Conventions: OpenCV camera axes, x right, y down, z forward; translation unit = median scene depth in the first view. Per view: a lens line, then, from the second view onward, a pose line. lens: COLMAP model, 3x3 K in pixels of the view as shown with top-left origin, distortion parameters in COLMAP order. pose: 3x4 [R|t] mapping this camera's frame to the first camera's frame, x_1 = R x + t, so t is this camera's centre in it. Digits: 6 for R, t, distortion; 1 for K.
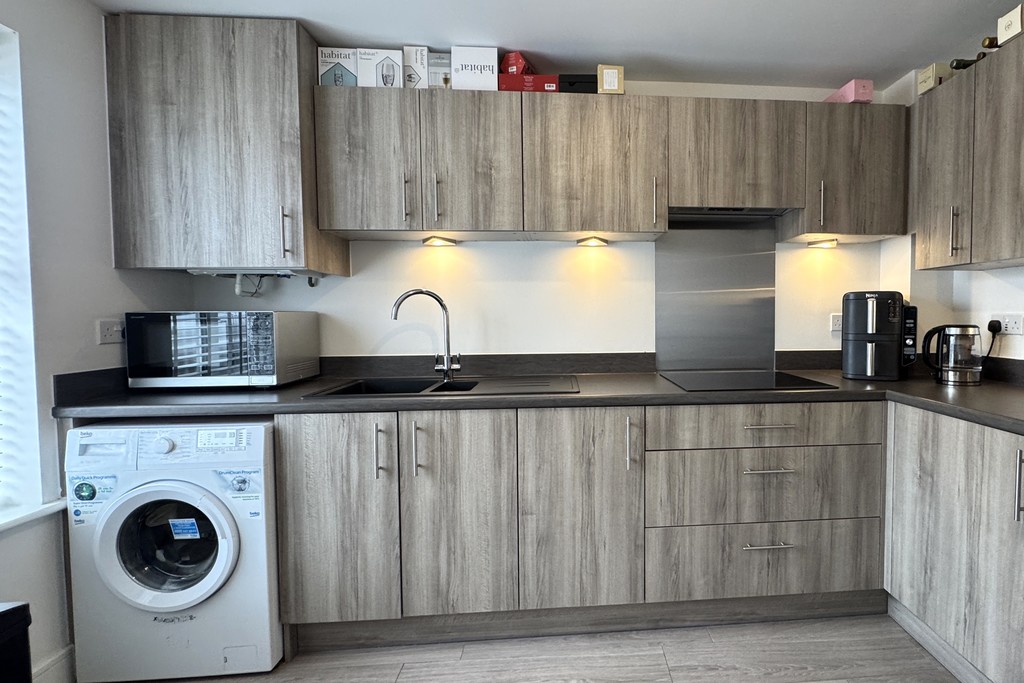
lens RADIAL K [[497.2, 0, 607.2], [0, 497.2, 334.9], [0, 0, 1]] dist [-0.003815, 0.001213]
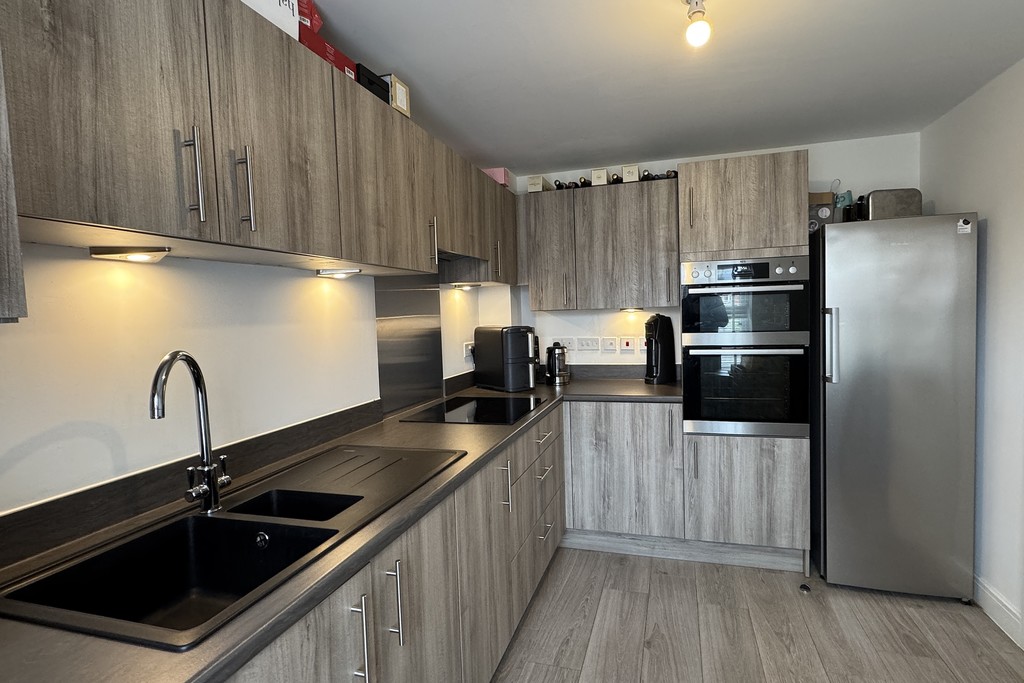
lens RADIAL K [[497.2, 0, 517.3], [0, 497.2, 338.4], [0, 0, 1]] dist [-0.003815, 0.001213]
pose [[0.362416, -0.057276, 0.930255, -0.781748], [0.071143, 0.996898, 0.033662, -0.105569], [-0.929297, 0.053981, 0.365367, 0.525350]]
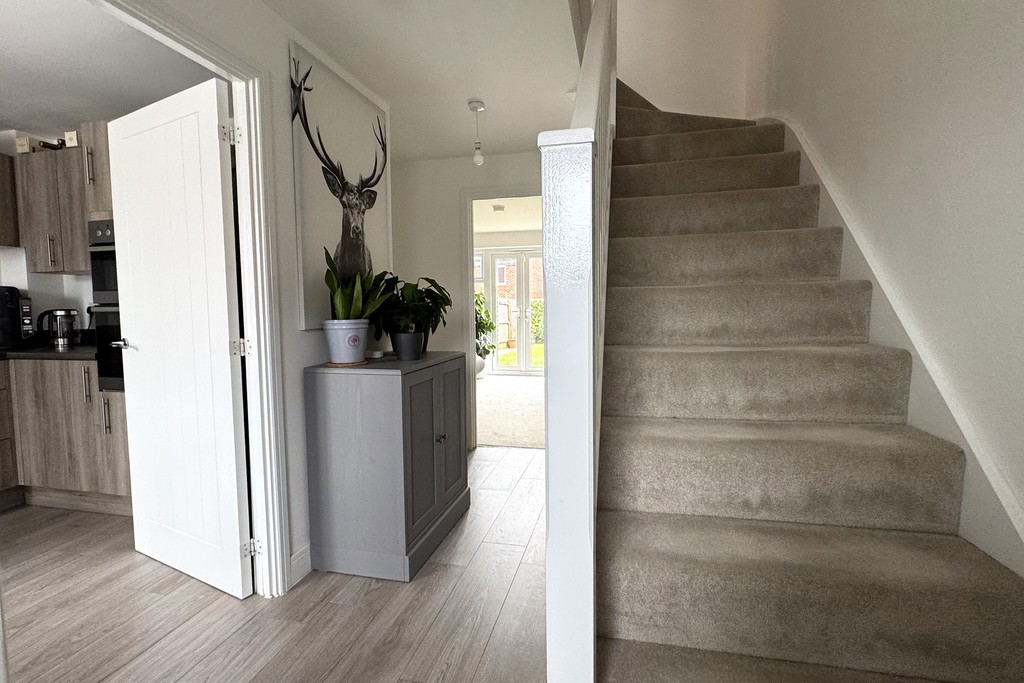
lens RADIAL K [[497.2, 0, 516.1], [0, 497.2, 336.1], [0, 0, 1]] dist [-0.003815, 0.001213]
pose [[0.308320, -0.062625, 0.949219, -0.345776], [0.051603, 0.997463, 0.049046, 0.061585], [-0.949882, 0.033861, 0.310769, -0.840182]]
